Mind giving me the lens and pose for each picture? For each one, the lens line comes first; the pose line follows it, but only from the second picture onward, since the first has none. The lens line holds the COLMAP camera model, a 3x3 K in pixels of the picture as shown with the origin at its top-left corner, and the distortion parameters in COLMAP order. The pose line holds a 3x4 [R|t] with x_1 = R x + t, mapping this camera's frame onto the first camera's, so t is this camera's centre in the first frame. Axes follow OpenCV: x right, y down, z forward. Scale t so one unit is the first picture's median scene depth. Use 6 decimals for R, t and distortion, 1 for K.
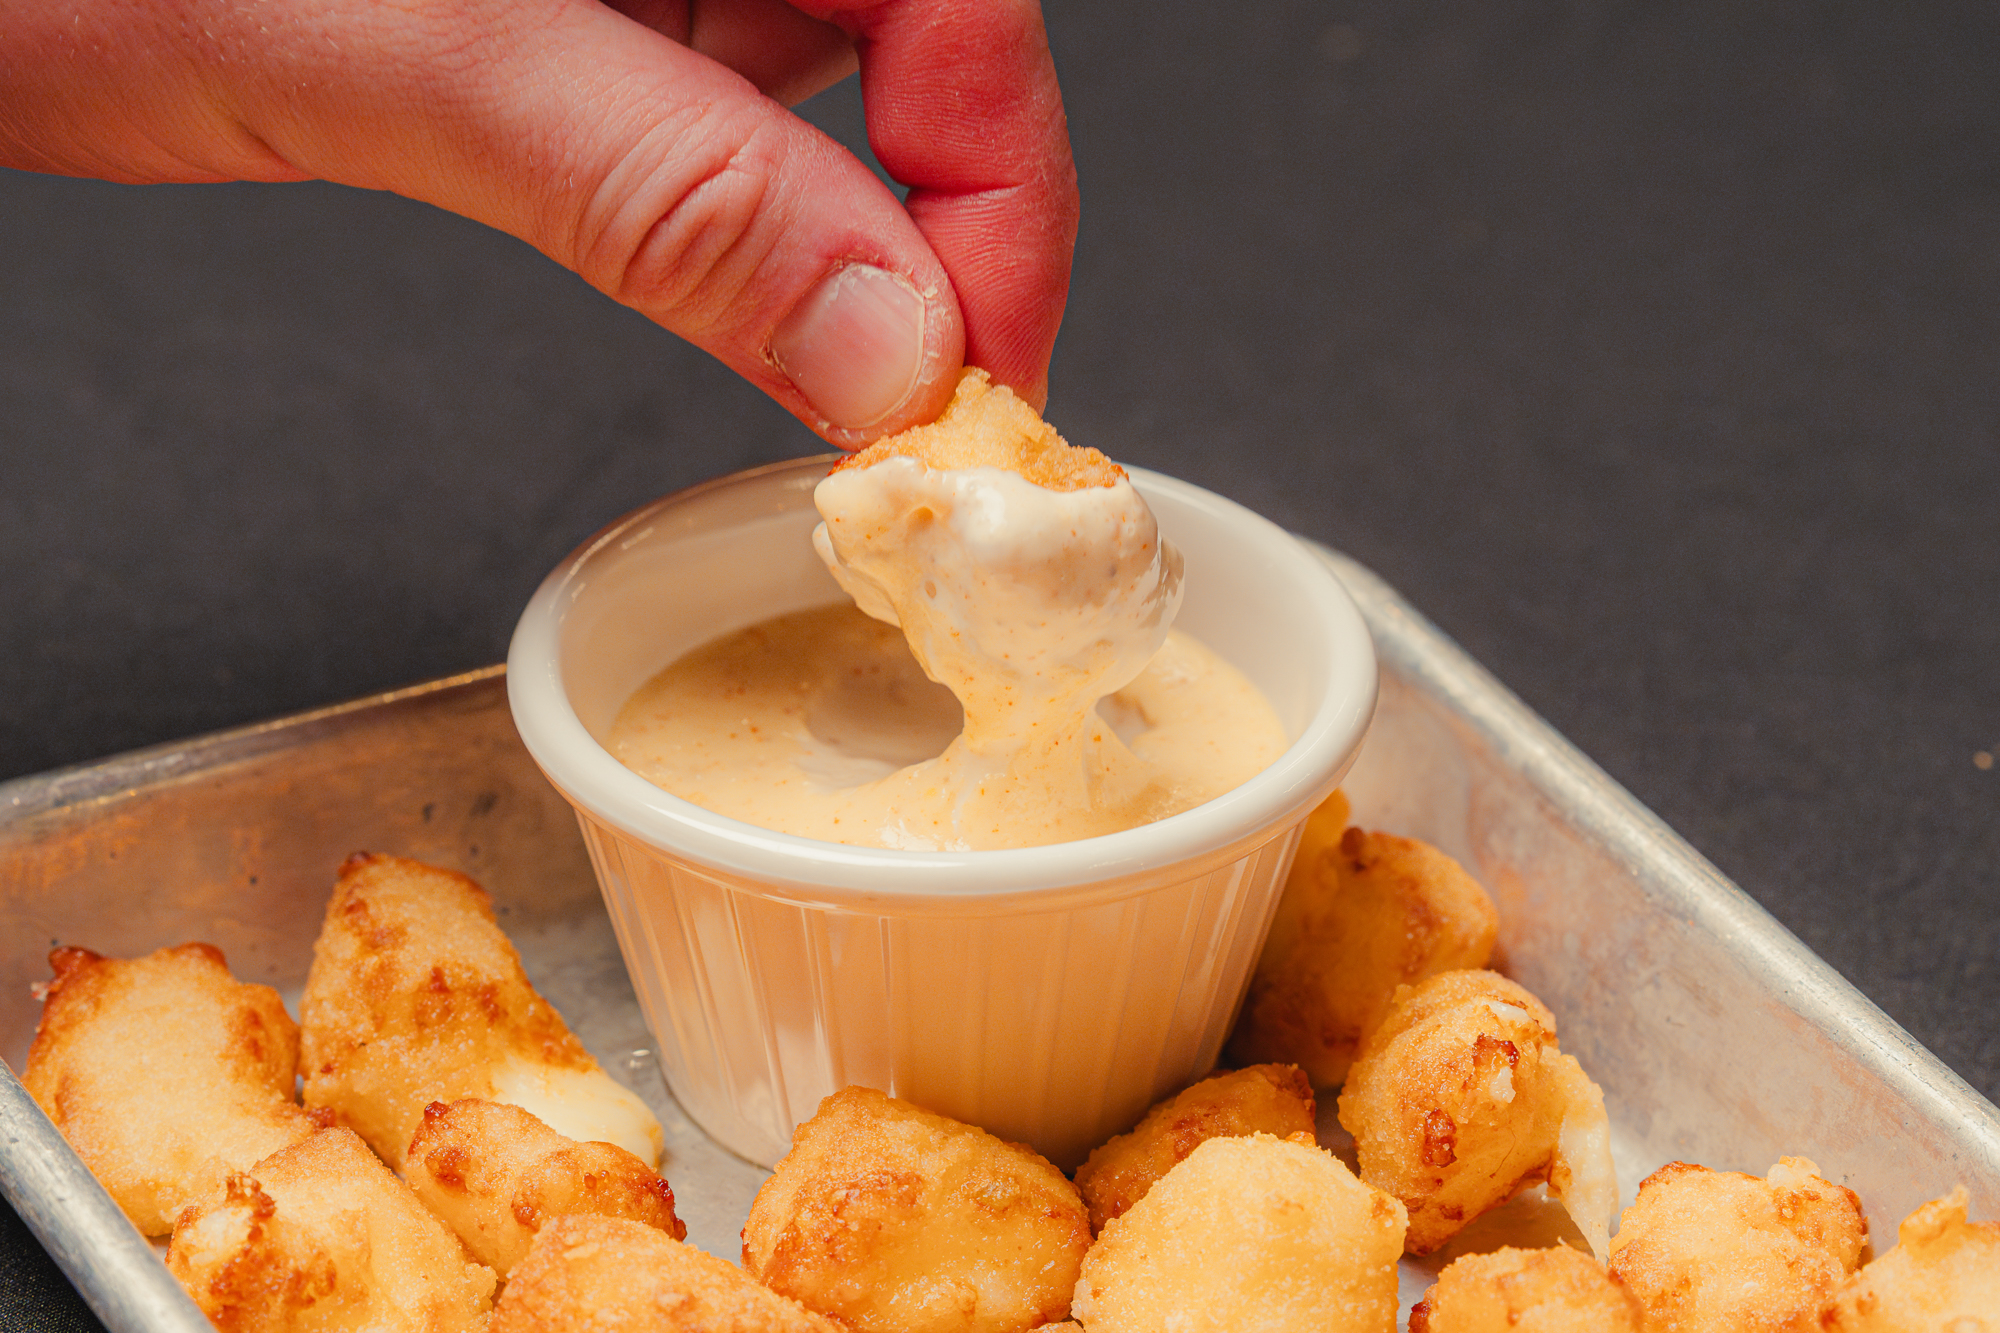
lens RADIAL K [[8287.5, 0, 1012.7], [0, 8287.5, 671.2], [0, 0, 1]] dist [0.795053, 0.000000]
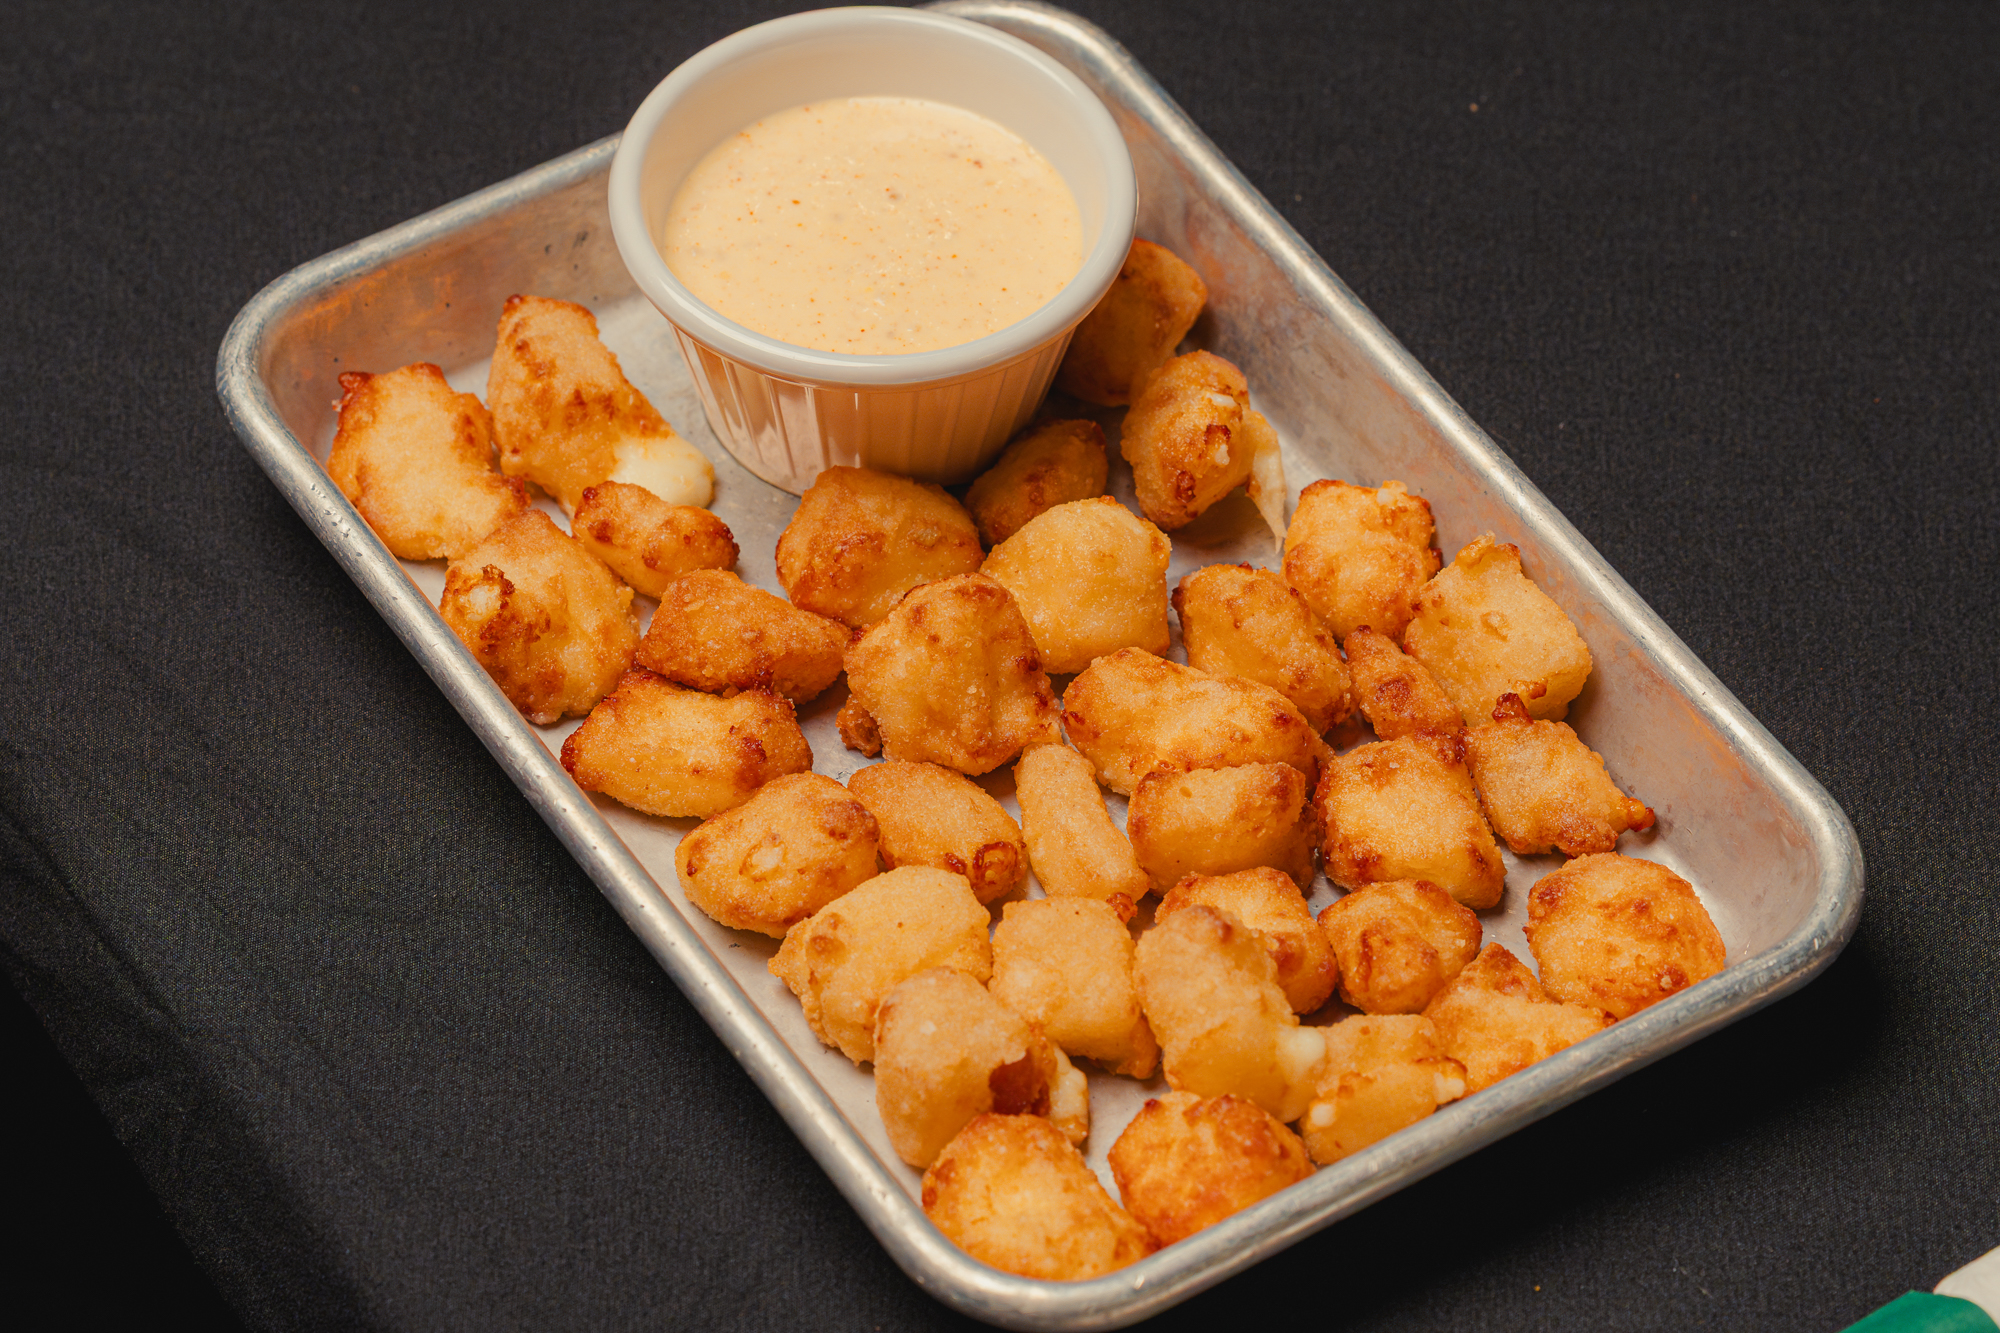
lens RADIAL K [[8287.5, 0, 993.4], [0, 8287.5, 664.6], [0, 0, 1]] dist [0.795053, 0.000000]
pose [[0.996558, -0.052994, 0.063751, -0.096684], [0.029403, 0.944957, 0.325870, -0.457993], [-0.077511, -0.322874, 0.943263, -0.597149]]
